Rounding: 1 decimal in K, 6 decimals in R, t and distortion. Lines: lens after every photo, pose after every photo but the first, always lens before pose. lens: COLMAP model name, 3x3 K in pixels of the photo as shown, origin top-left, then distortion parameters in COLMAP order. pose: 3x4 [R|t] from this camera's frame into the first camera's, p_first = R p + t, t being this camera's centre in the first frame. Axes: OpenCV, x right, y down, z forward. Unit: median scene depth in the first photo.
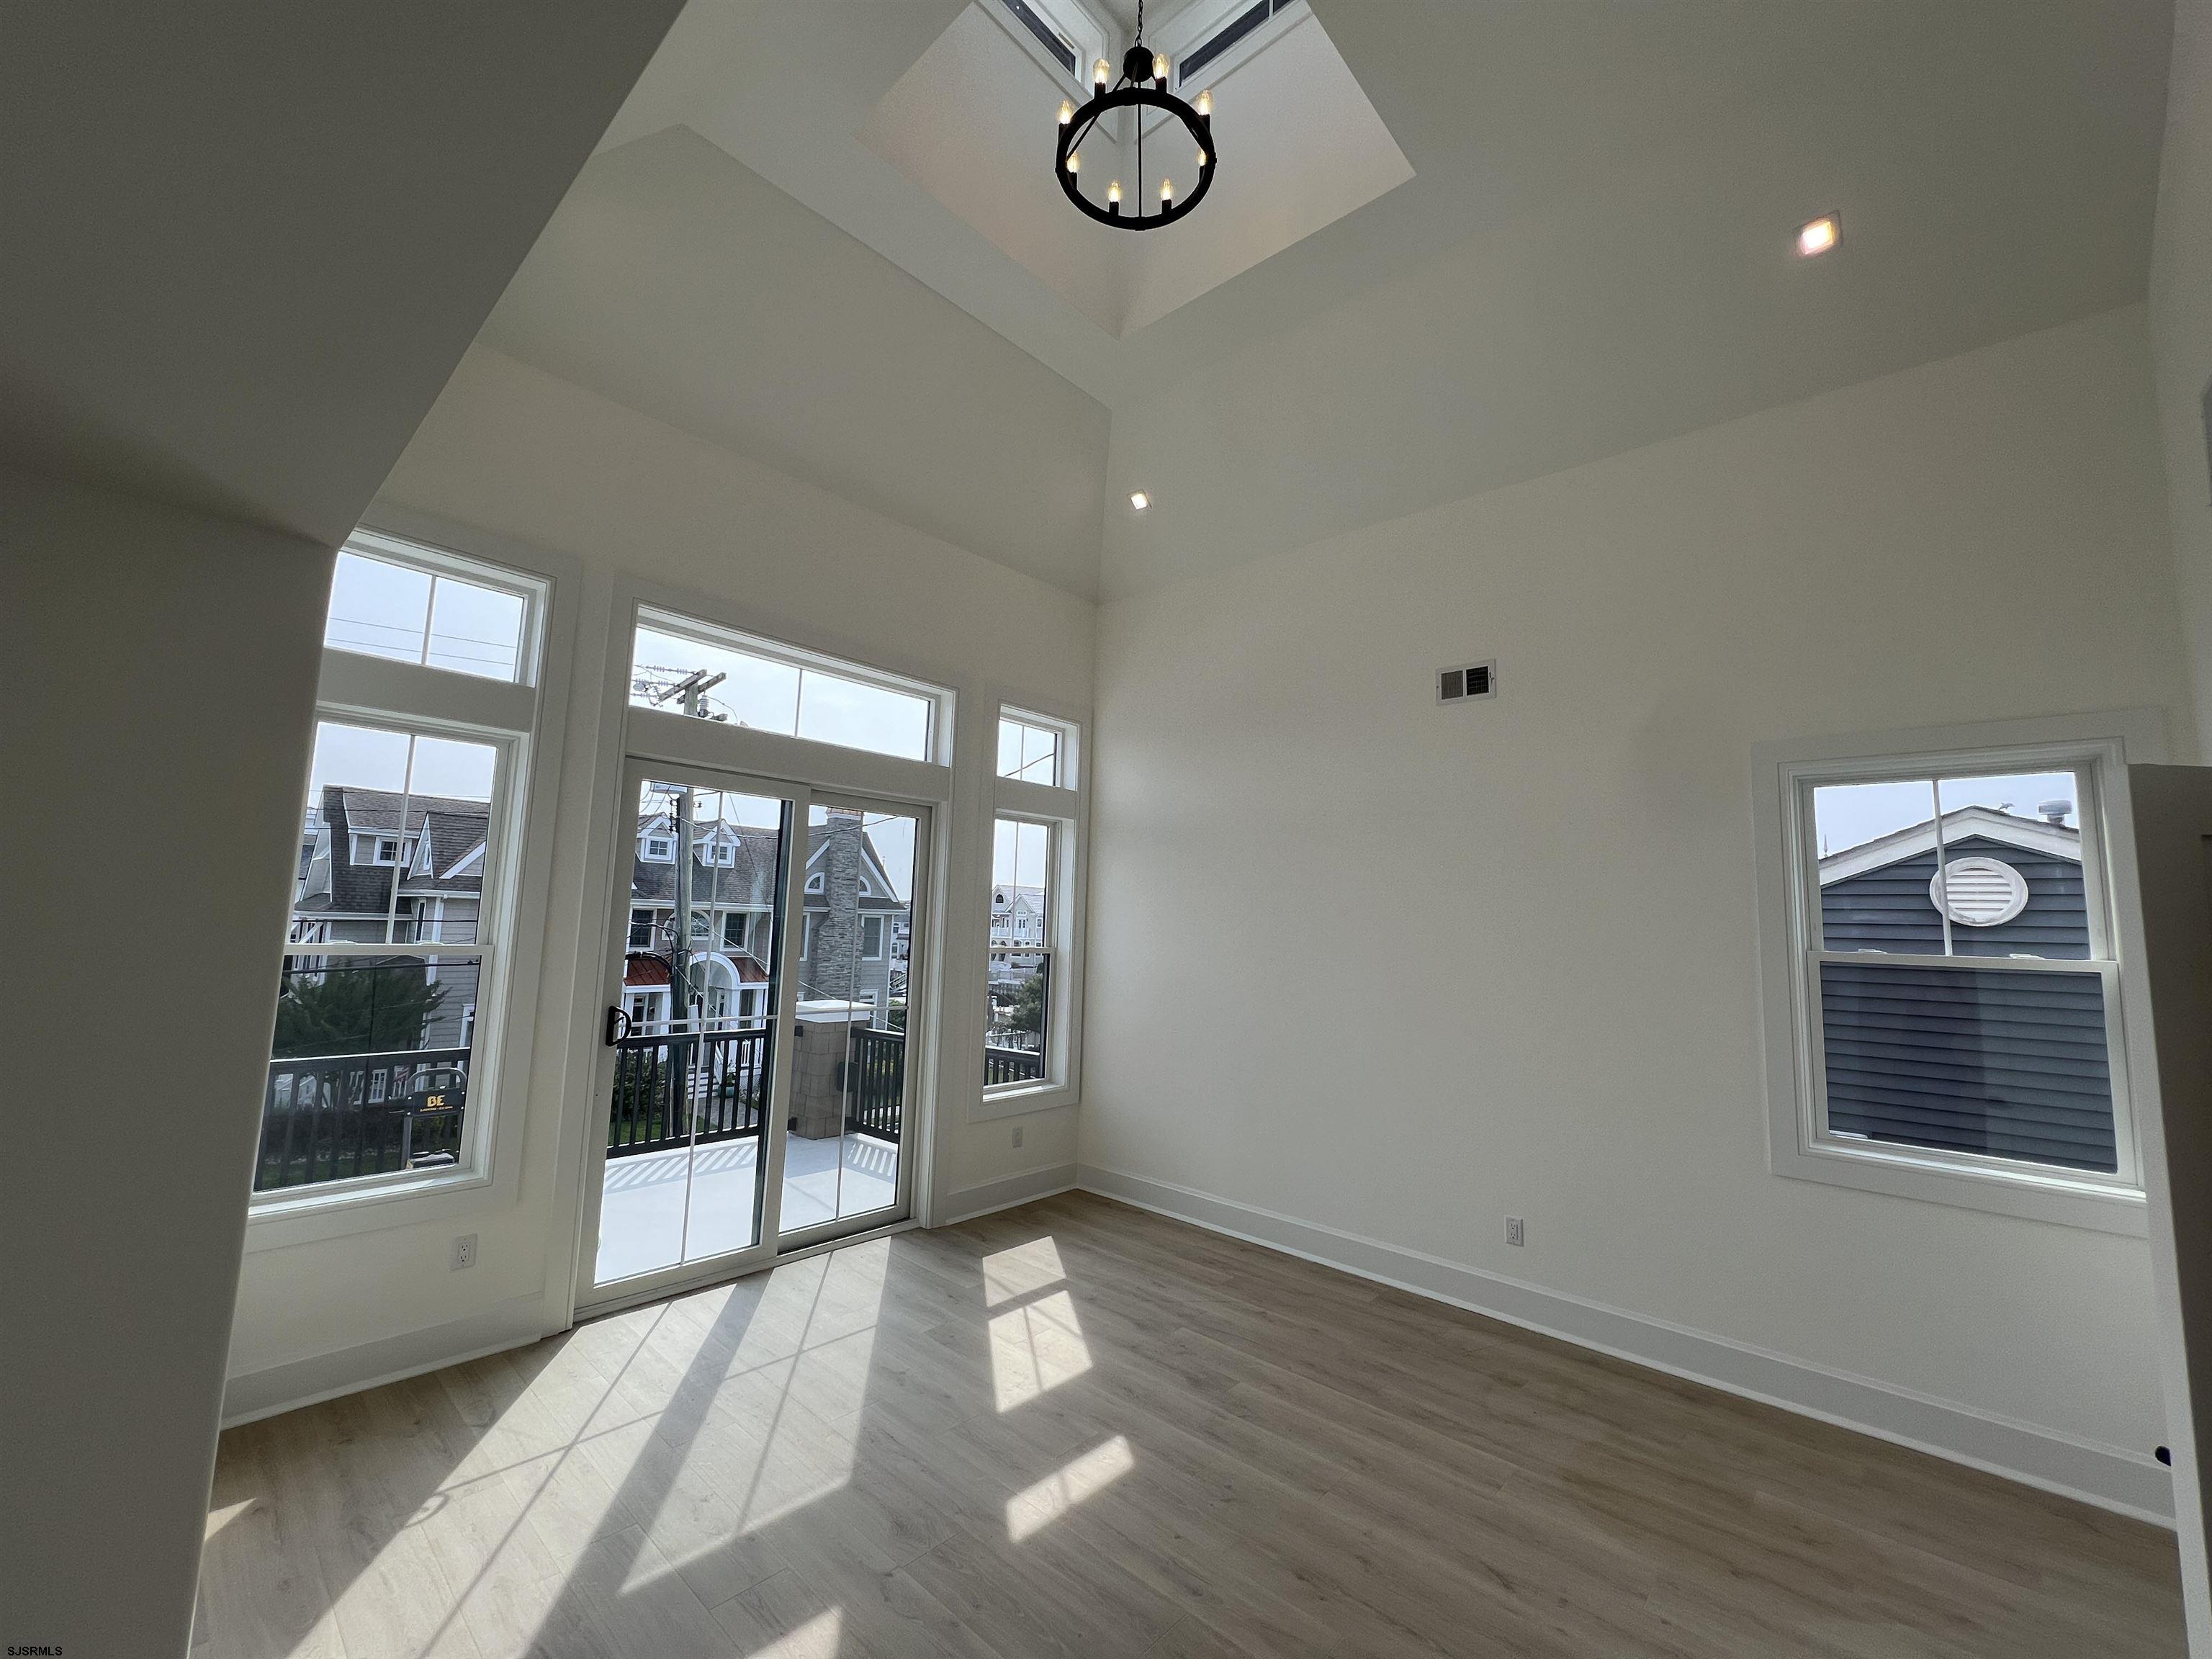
lens RADIAL K [[883.1, 0, 1099.6], [0, 883.1, 825.6], [0, 0, 1]] dist [-0.001865, 0.000629]
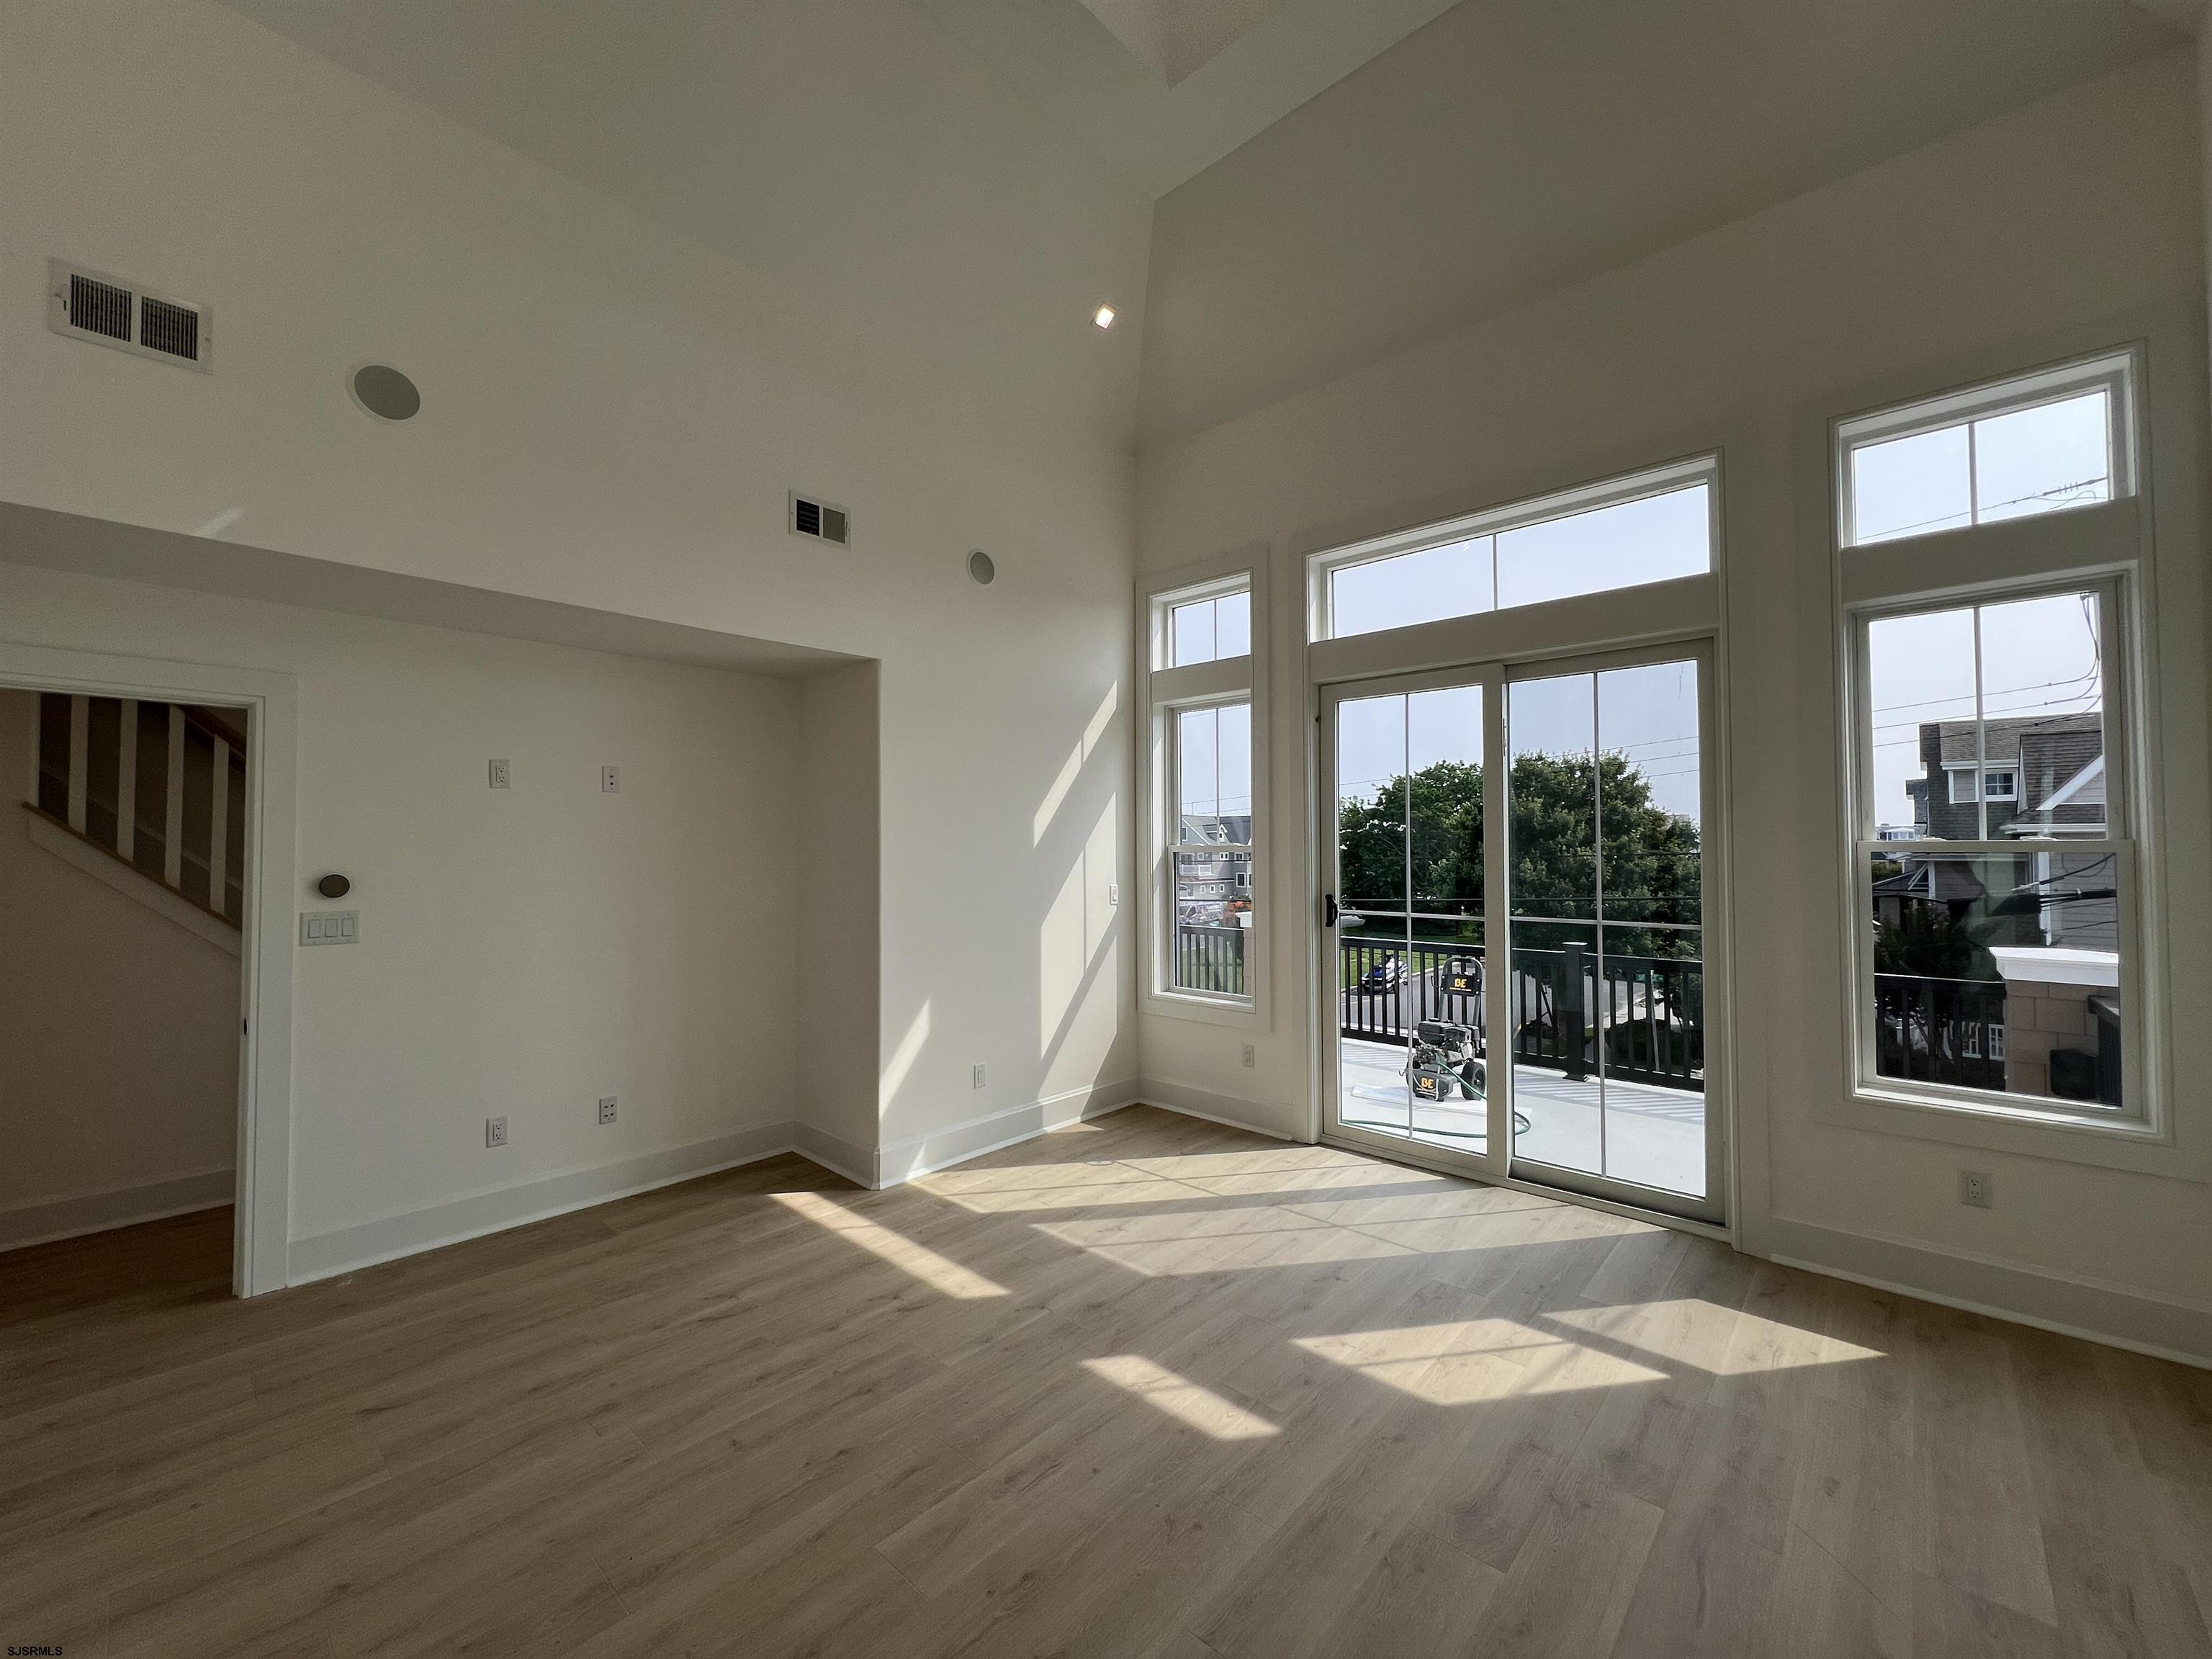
lens RADIAL K [[883.1, 0, 1106.5], [0, 883.1, 829.1], [0, 0, 1]] dist [-0.001865, 0.000629]
pose [[-0.005731, -0.057687, -0.998318, 0.655378], [0.115885, 0.991570, -0.057962, 0.151077], [0.993246, -0.116022, 0.001002, 0.713373]]
